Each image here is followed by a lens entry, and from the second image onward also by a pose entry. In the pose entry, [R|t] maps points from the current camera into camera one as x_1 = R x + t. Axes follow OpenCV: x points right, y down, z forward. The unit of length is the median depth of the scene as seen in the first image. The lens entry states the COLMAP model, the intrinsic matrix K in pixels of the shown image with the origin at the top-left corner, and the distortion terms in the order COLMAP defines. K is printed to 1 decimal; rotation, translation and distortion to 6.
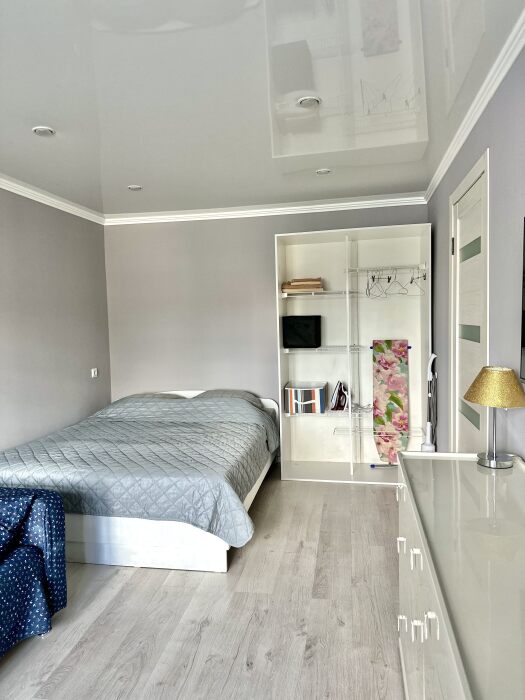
lens RADIAL K [[498.4, 0, 263.4], [0, 498.4, 355.5], [0, 0, 1]] dist [0.086984, -0.107765]
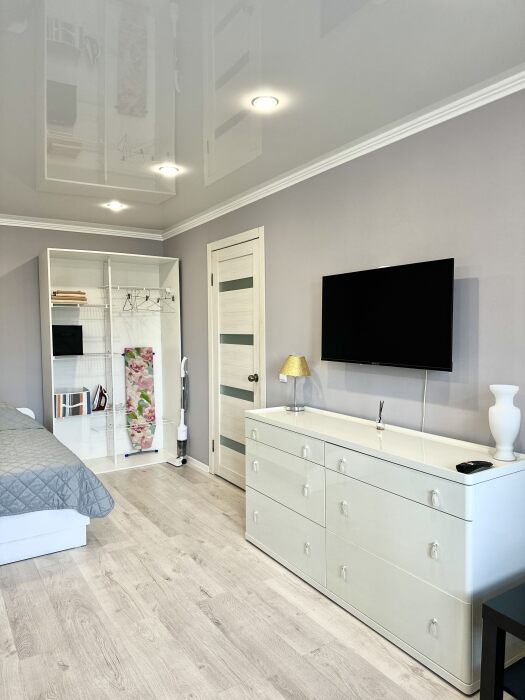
lens RADIAL K [[498.4, 0, 263.4], [0, 498.4, 355.5], [0, 0, 1]] dist [0.086984, -0.107765]
pose [[0.732172, -0.020075, 0.680824, -0.351698], [0.044380, 0.998848, -0.018275, 0.023168], [-0.679672, 0.043596, 0.732219, -0.088507]]
